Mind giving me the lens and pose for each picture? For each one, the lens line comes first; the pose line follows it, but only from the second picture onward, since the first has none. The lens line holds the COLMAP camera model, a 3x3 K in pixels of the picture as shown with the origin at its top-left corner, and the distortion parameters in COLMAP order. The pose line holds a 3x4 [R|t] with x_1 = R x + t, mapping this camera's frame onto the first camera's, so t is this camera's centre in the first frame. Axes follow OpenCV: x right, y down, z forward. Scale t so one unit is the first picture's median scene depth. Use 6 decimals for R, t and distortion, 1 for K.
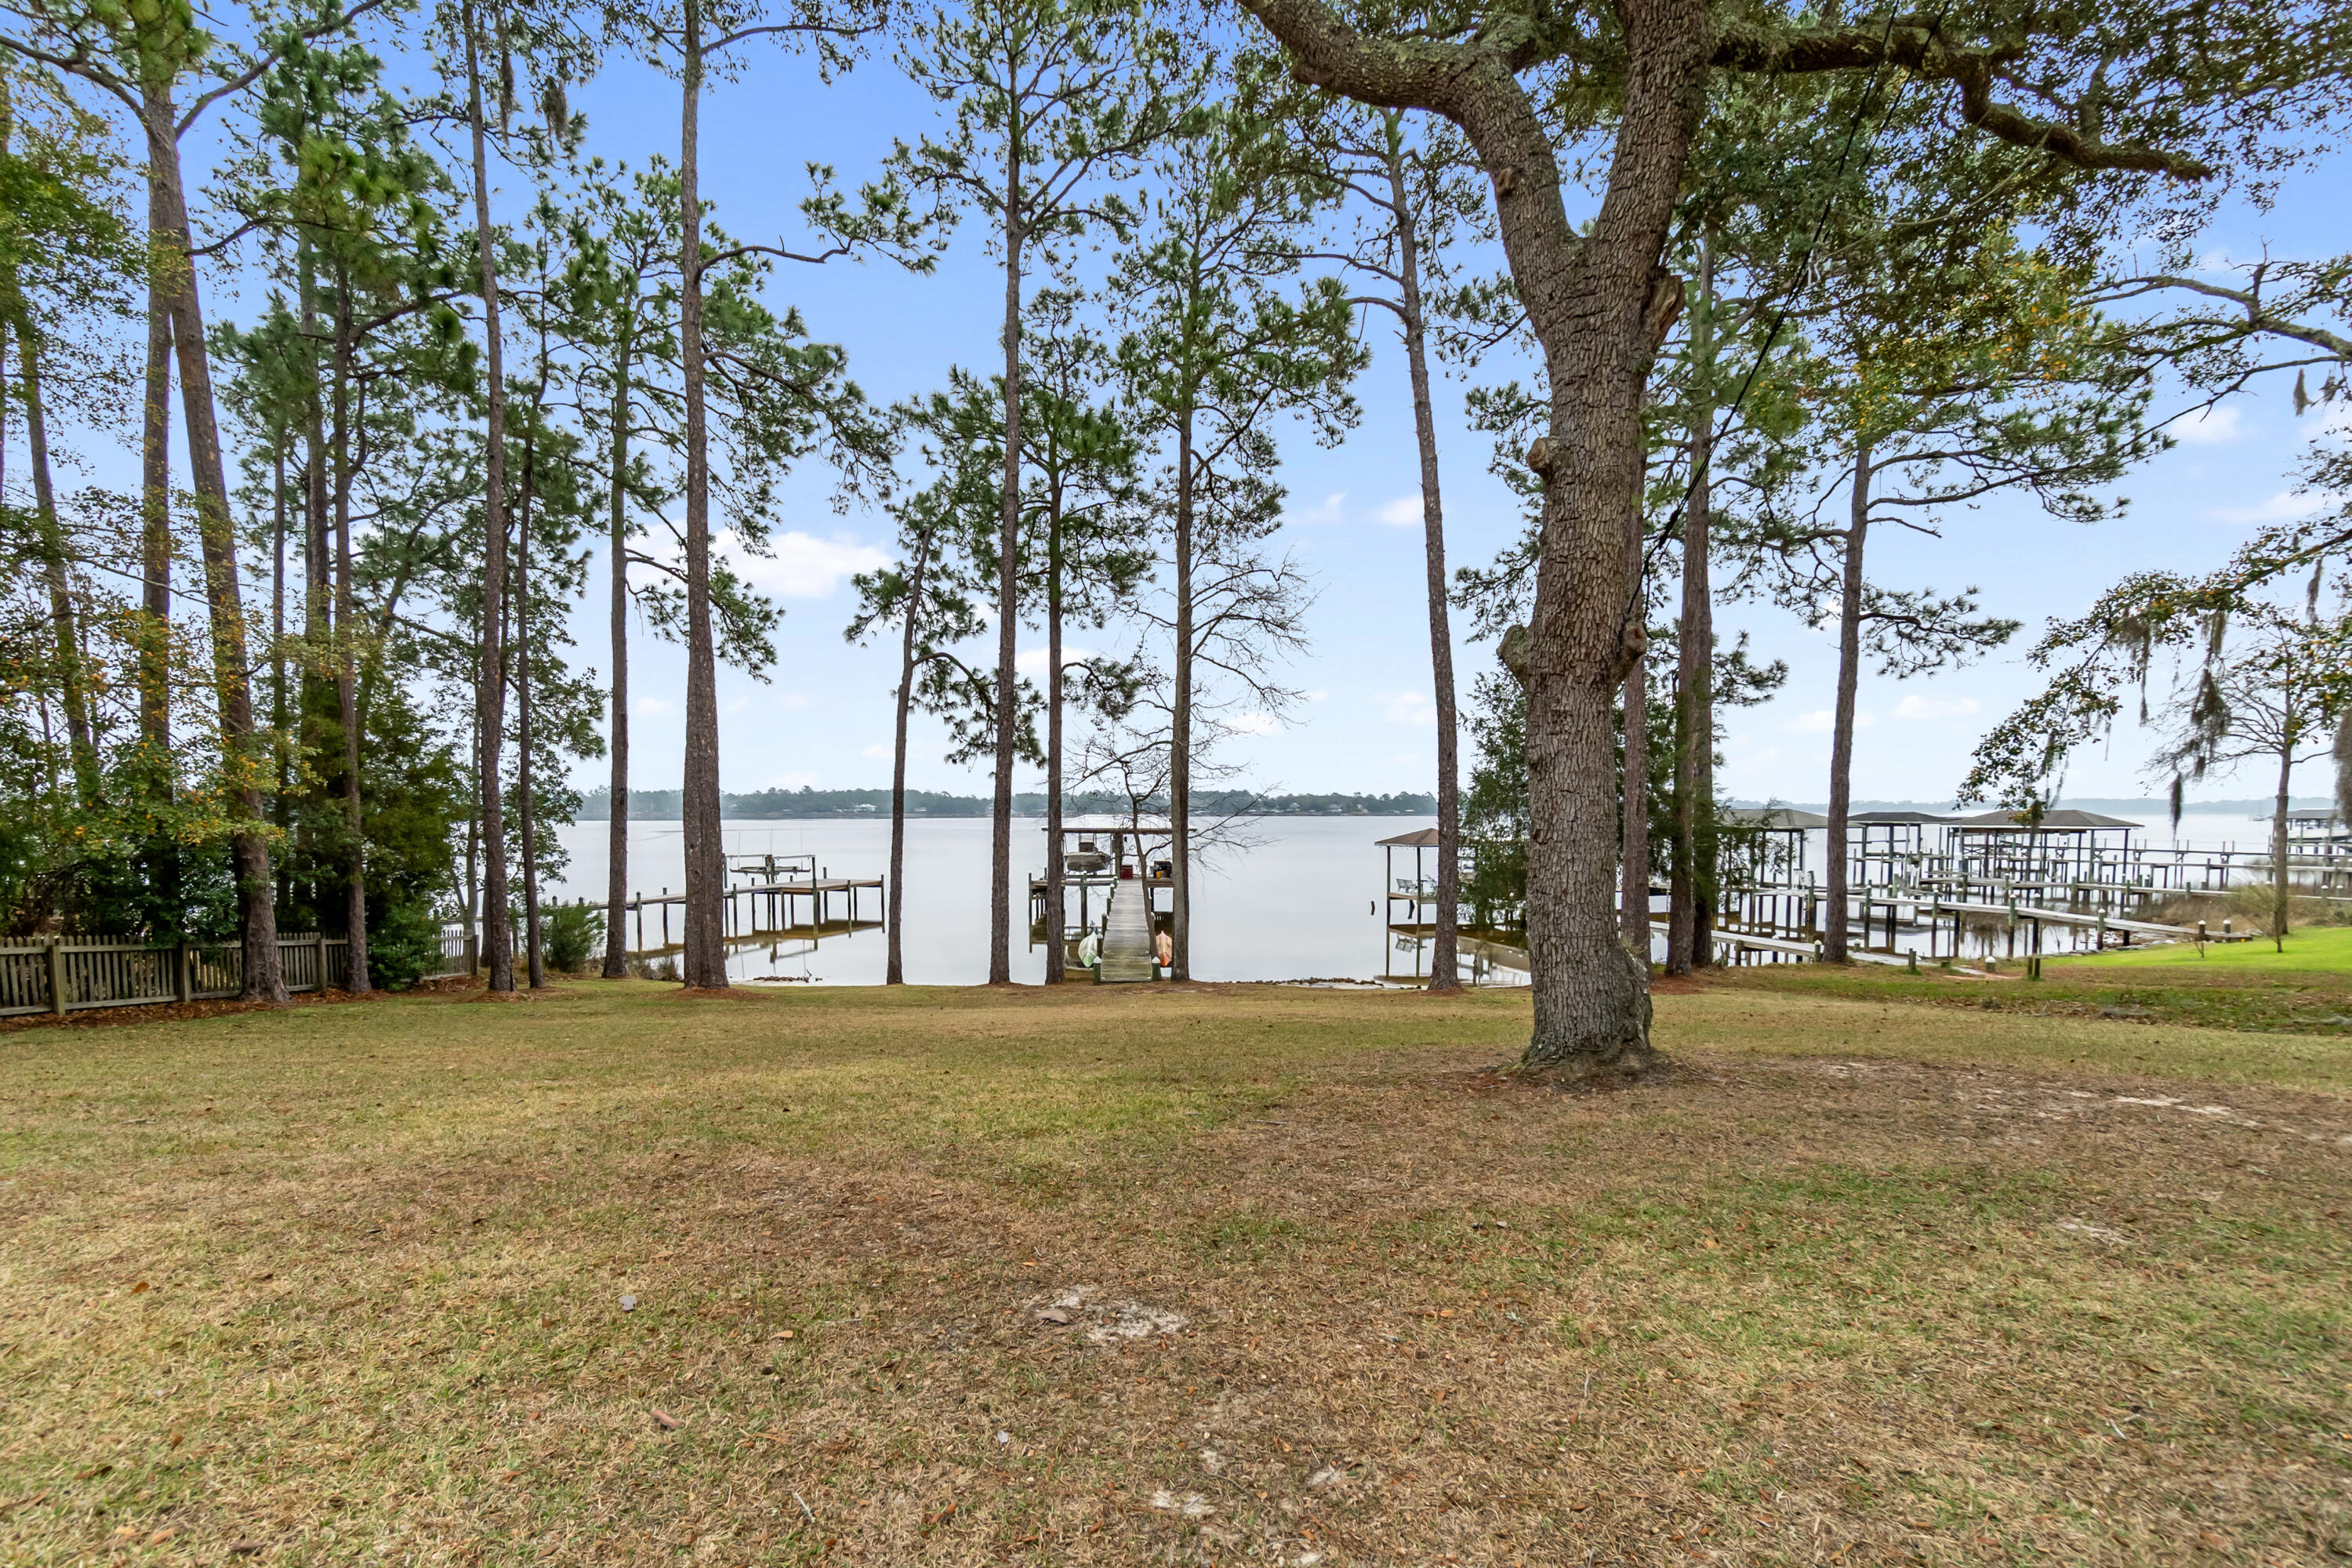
lens RADIAL K [[1023.7, 0, 1158.5], [0, 1023.7, 861.7], [0, 0, 1]] dist [-0.011437, 0.001380]
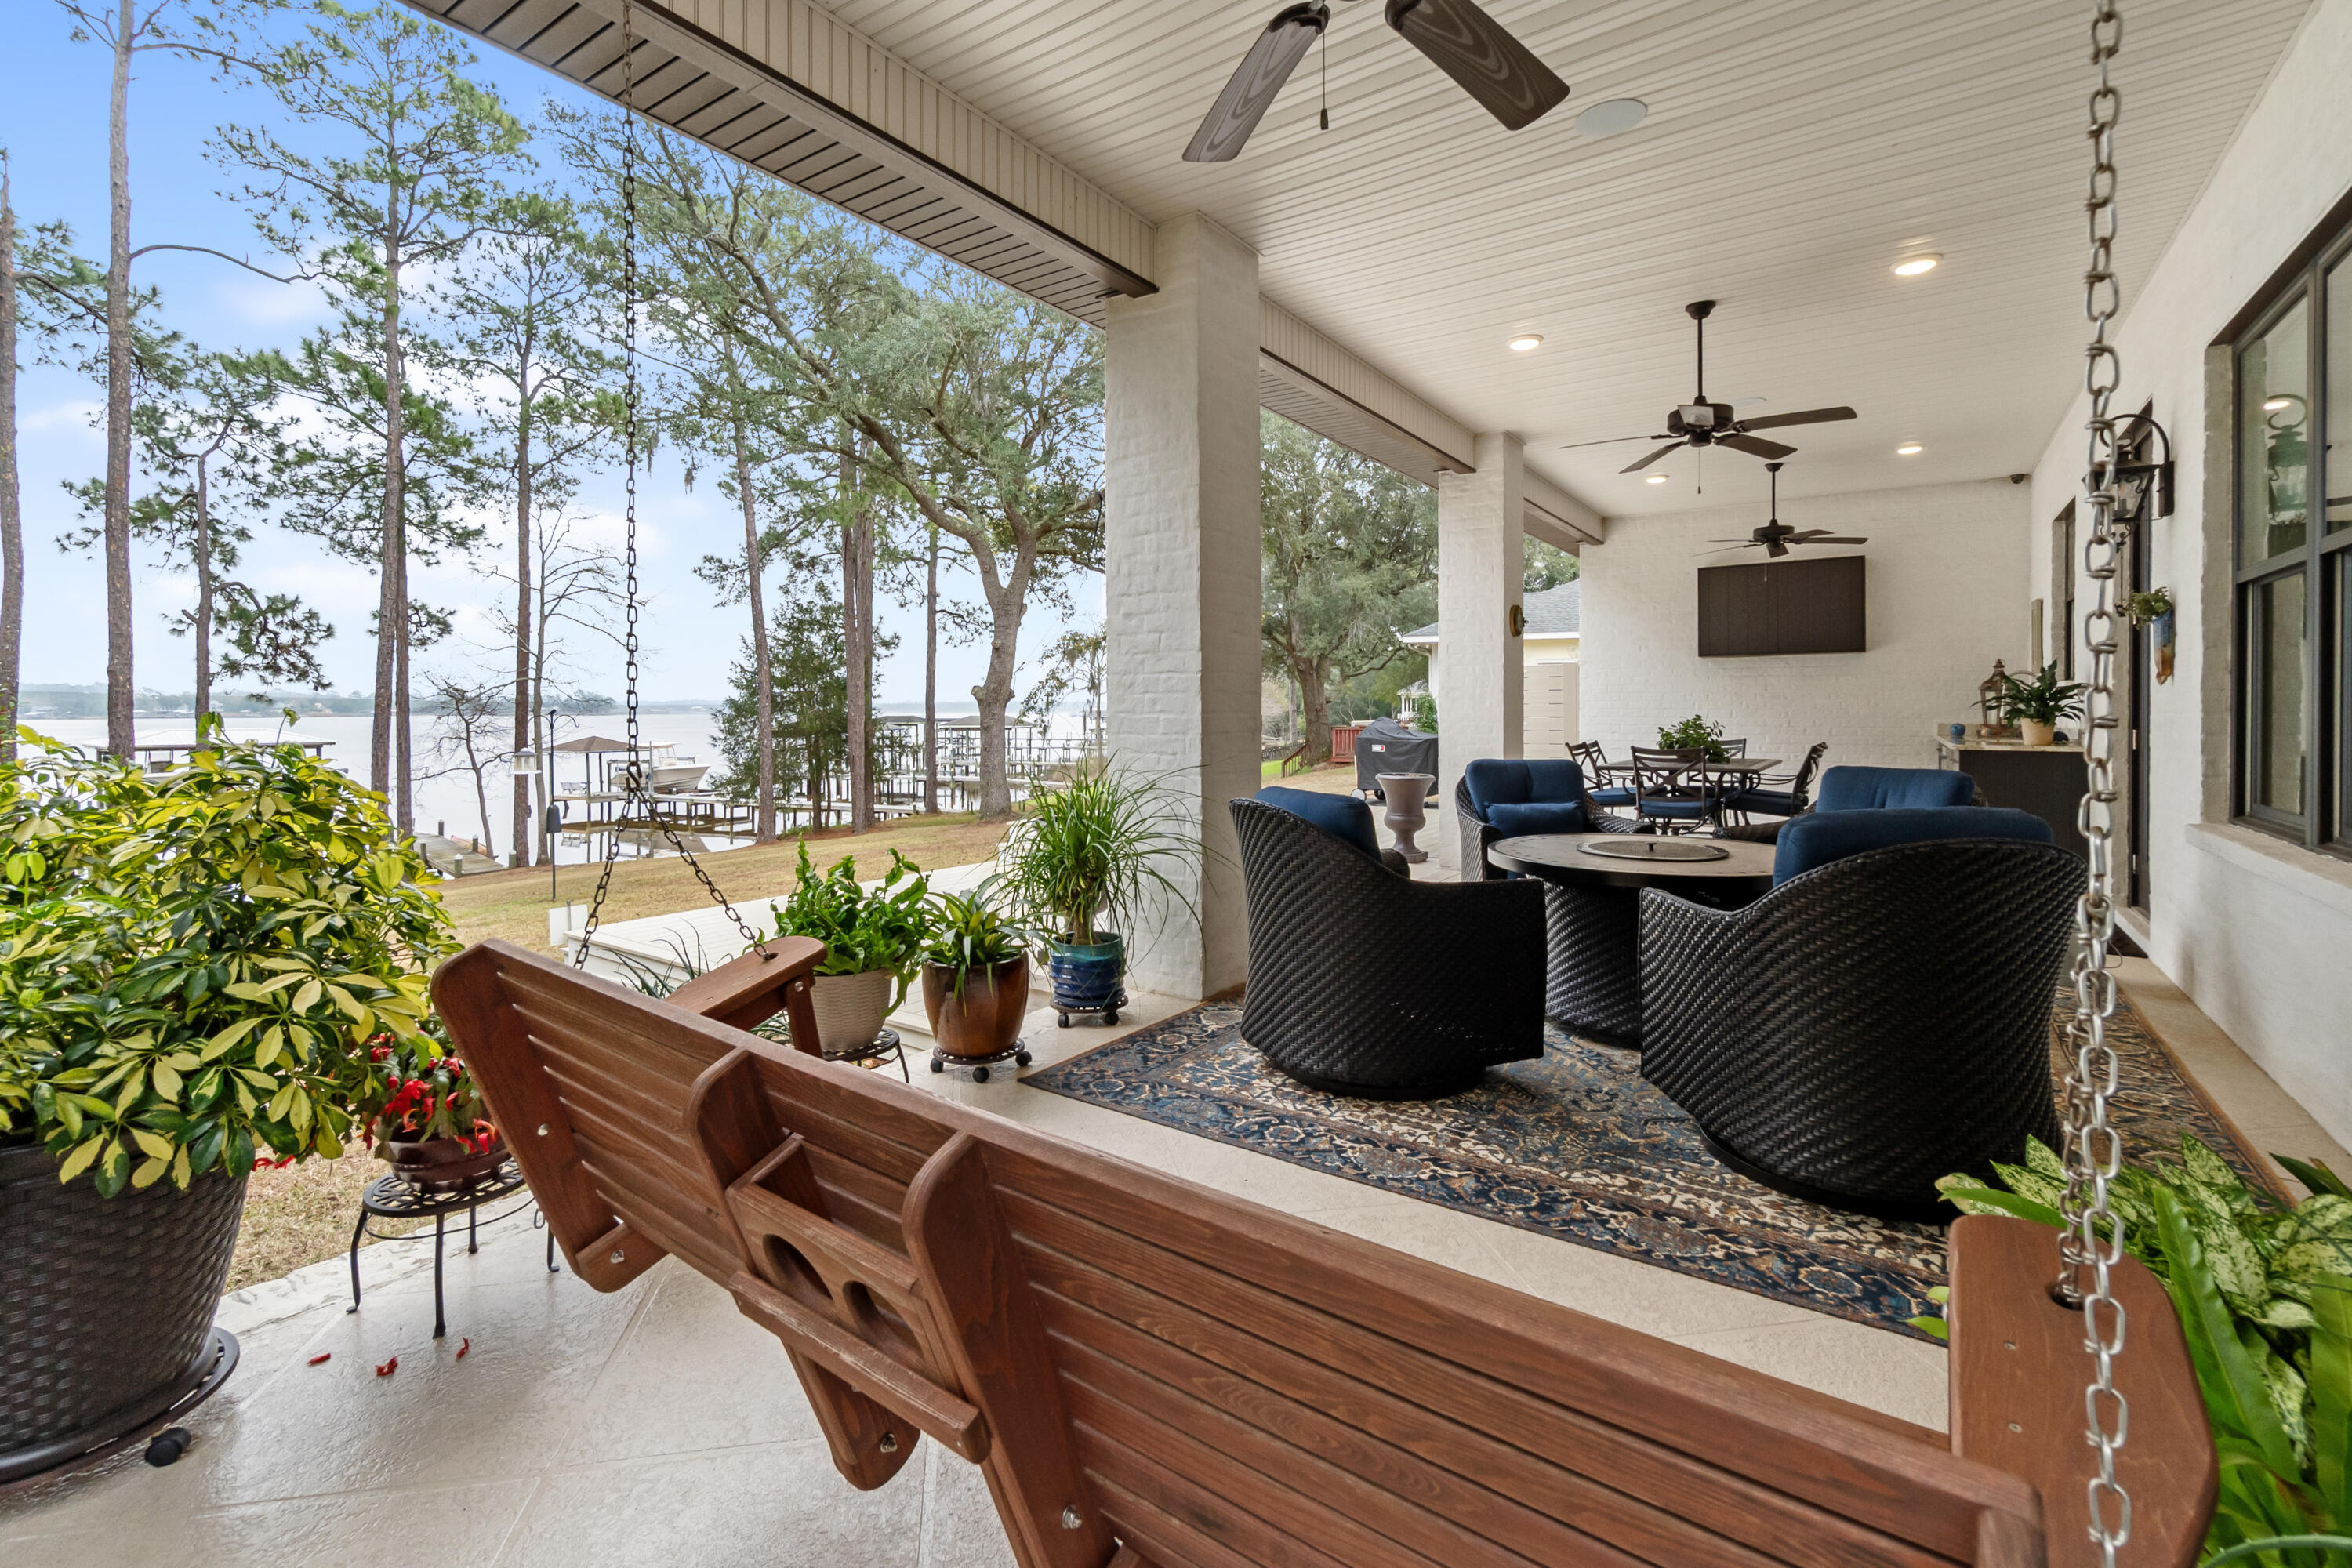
lens RADIAL K [[1023.7, 0, 1162.4], [0, 1023.7, 724.3], [0, 0, 1]] dist [-0.011437, 0.001380]
pose [[0.610797, -0.012715, 0.791685, -0.458881], [0.040398, 0.999069, -0.015122, -0.005588], [-0.790756, 0.041219, 0.610743, -0.364052]]
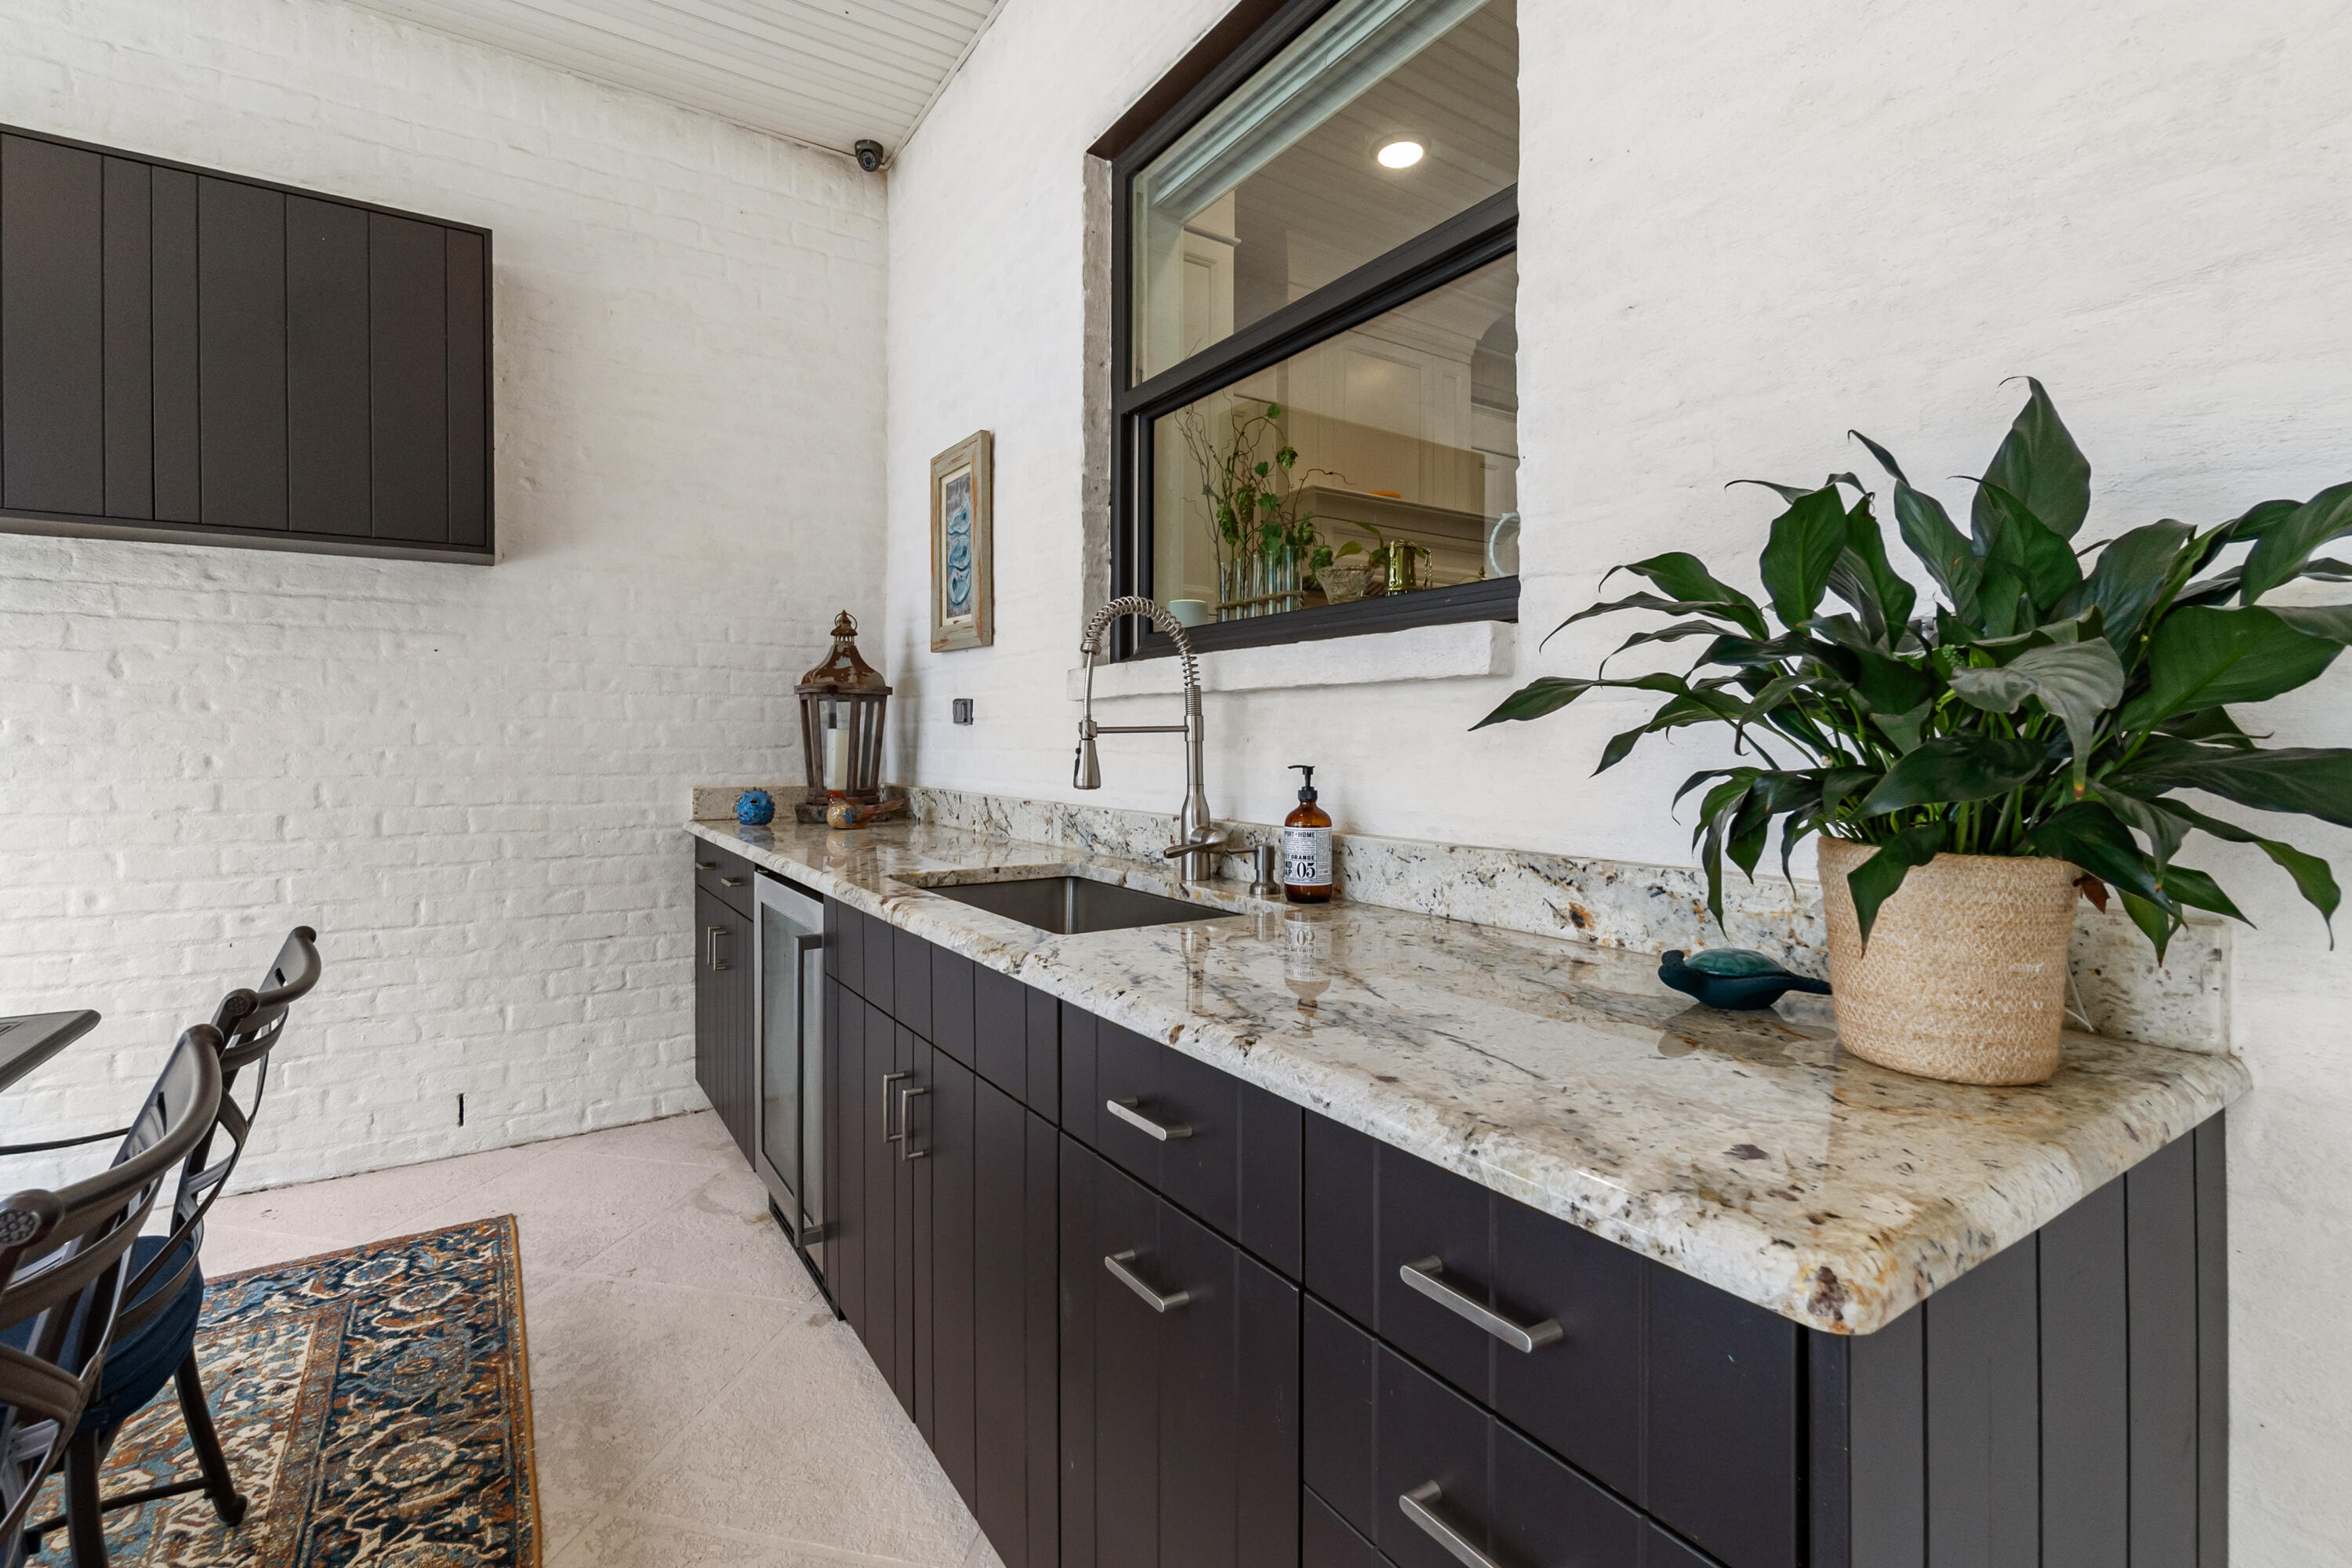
lens RADIAL K [[1023.7, 0, 1171.2], [0, 1023.7, 741.5], [0, 0, 1]] dist [-0.011437, 0.001380]
pose [[-0.509850, -0.002600, 0.860260, -0.154574], [0.039763, 0.998855, 0.026585, -0.006991], [-0.859344, 0.047761, -0.509163, -0.347858]]
